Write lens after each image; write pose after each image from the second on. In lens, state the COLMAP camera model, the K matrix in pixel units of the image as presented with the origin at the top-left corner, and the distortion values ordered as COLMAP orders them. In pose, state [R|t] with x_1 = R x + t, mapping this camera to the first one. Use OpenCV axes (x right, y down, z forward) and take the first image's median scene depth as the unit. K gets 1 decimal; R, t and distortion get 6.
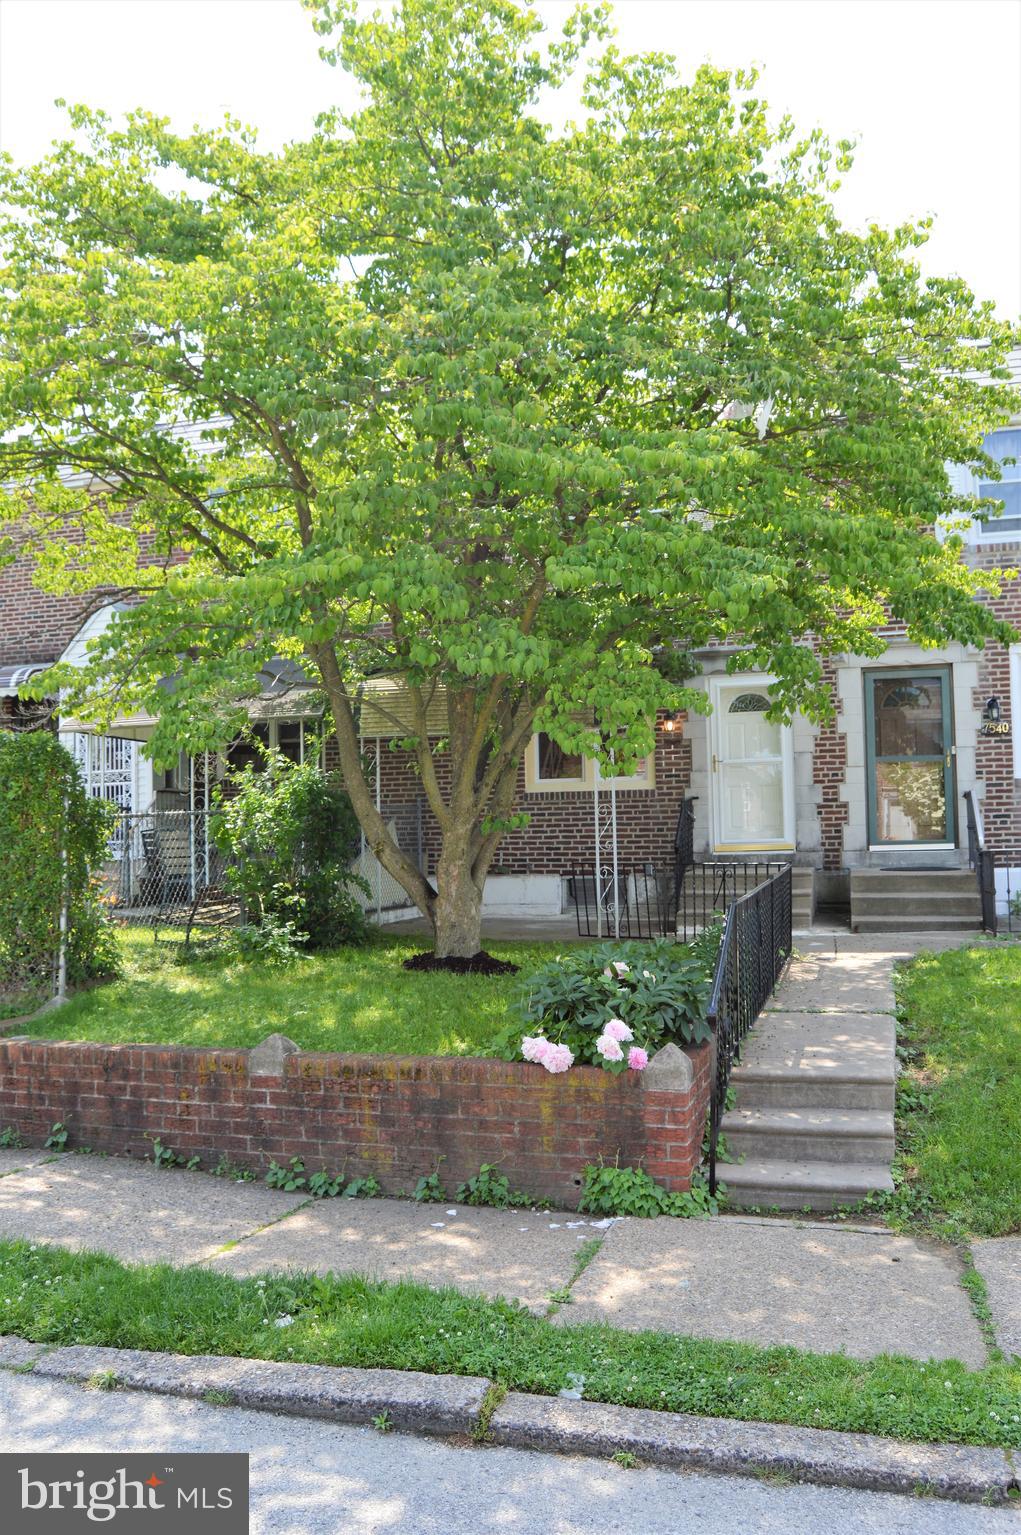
lens RADIAL K [[1220.0, 0, 507.6], [0, 1220.0, 765.1], [0, 0, 1]] dist [-0.091014, 0.032911]
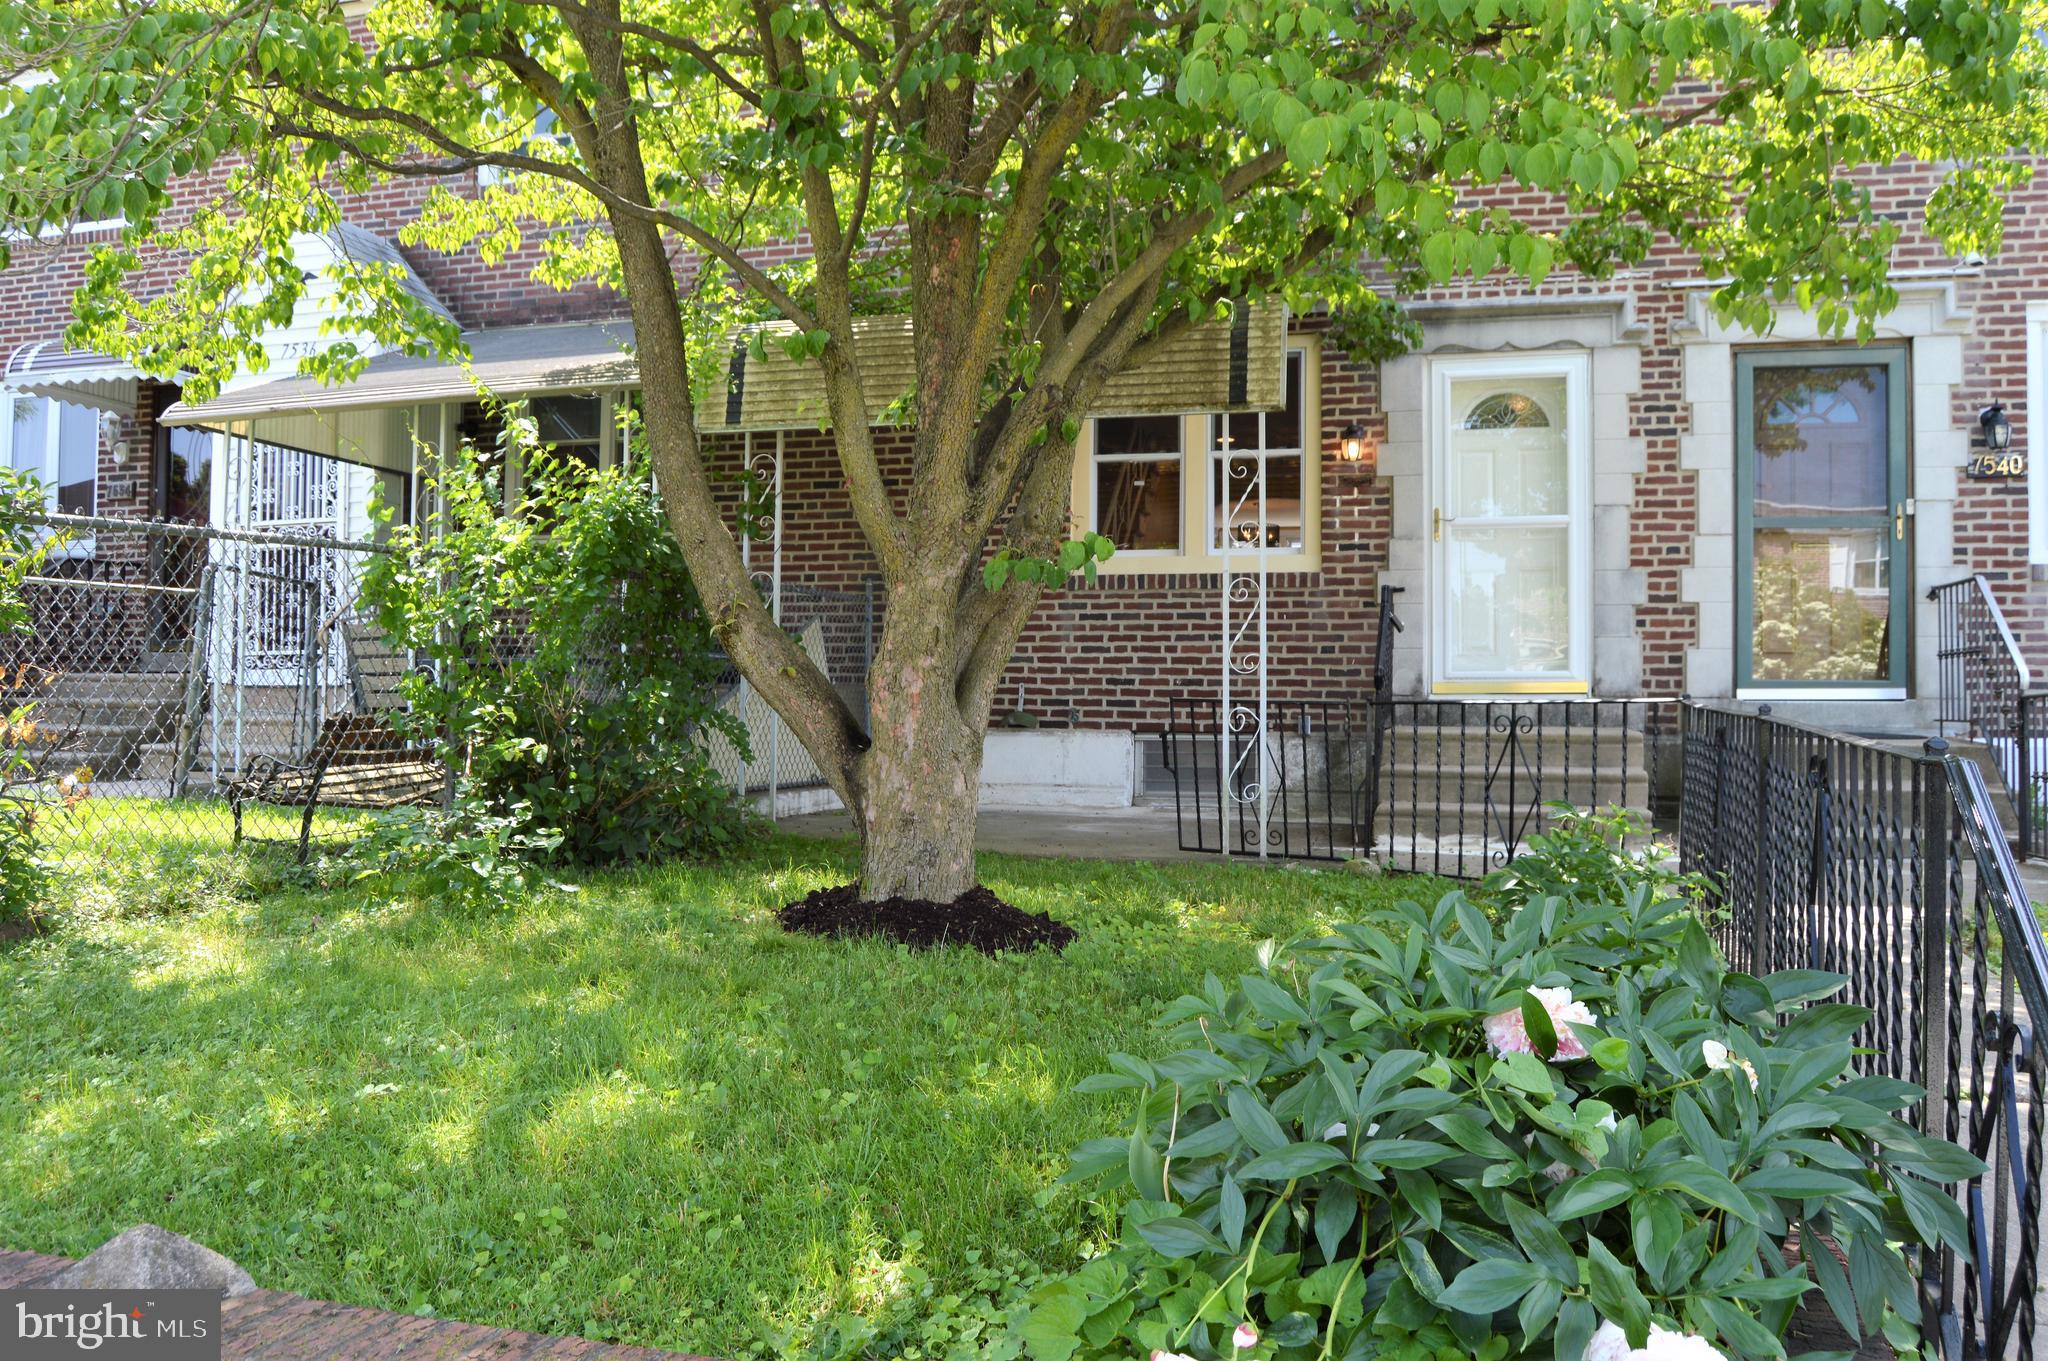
lens RADIAL K [[1627.7, 0, 1033.9], [0, 1627.7, 680.4], [0, 0, 1]] dist [-0.091014, 0.032911]
pose [[0.999621, 0.026310, 0.008155, -0.006272], [-0.026626, 0.998788, 0.041401, 0.044257], [-0.007056, -0.041602, 0.999109, 0.331787]]
